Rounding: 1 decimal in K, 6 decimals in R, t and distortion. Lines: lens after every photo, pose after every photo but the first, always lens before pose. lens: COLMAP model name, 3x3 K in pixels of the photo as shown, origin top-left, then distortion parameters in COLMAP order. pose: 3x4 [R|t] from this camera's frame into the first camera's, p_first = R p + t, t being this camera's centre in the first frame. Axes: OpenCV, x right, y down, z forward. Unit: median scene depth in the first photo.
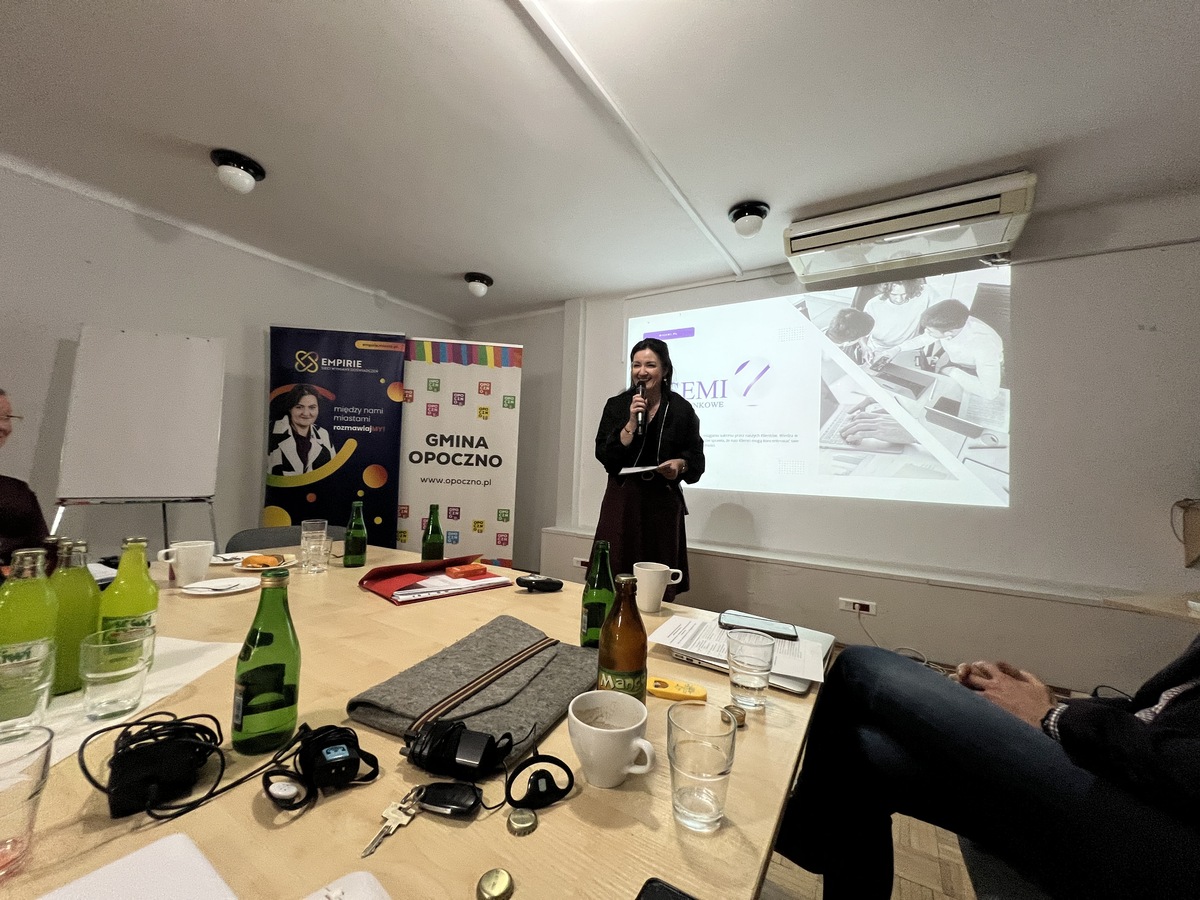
lens RADIAL K [[479.9, 0, 598.3], [0, 479.9, 446.9], [0, 0, 1]] dist [-0.000248, -0.000558]
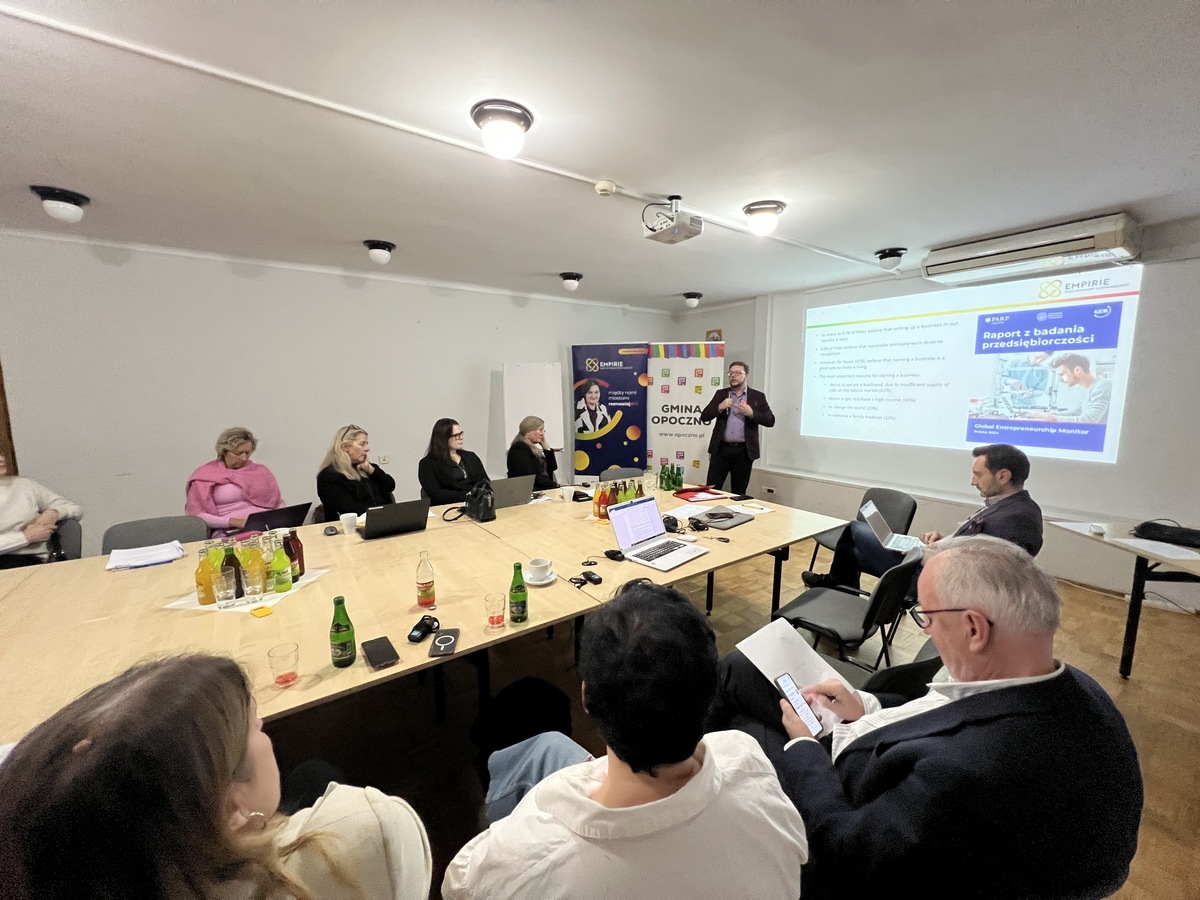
lens RADIAL K [[479.9, 0, 594.7], [0, 479.9, 453.4], [0, 0, 1]] dist [-0.000248, -0.000558]
pose [[0.921133, 0.012718, -0.389039, 0.051725], [0.053305, 0.985928, 0.158443, -0.138306], [0.385580, -0.166685, 0.907493, -0.556264]]
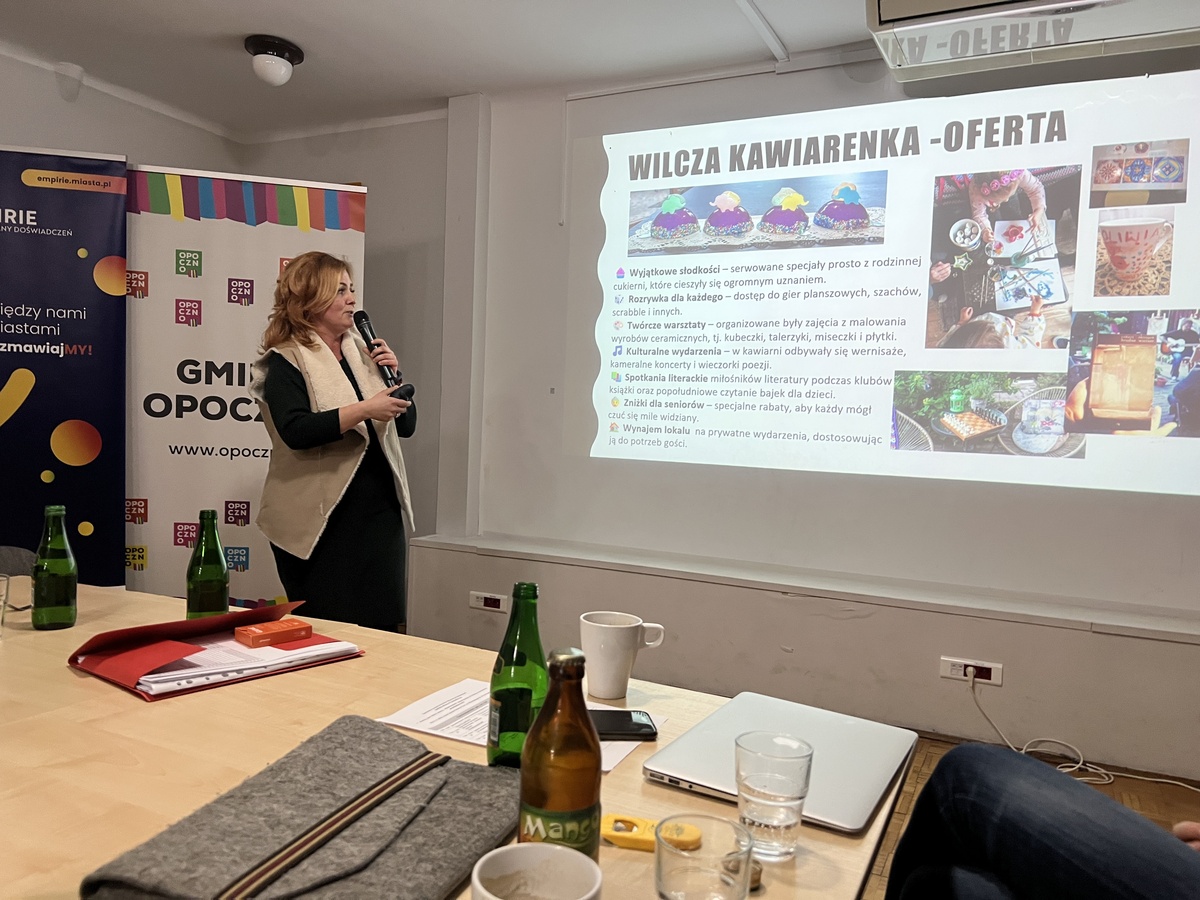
lens RADIAL K [[908.7, 0, 594.0], [0, 908.7, 454.7], [0, 0, 1]] dist [0.031331, -0.024405]
pose [[0.996238, -0.003496, 0.086592, -0.000773], [-0.003841, 0.996423, 0.084422, -0.010687], [-0.086577, -0.084437, 0.992660, -0.014687]]
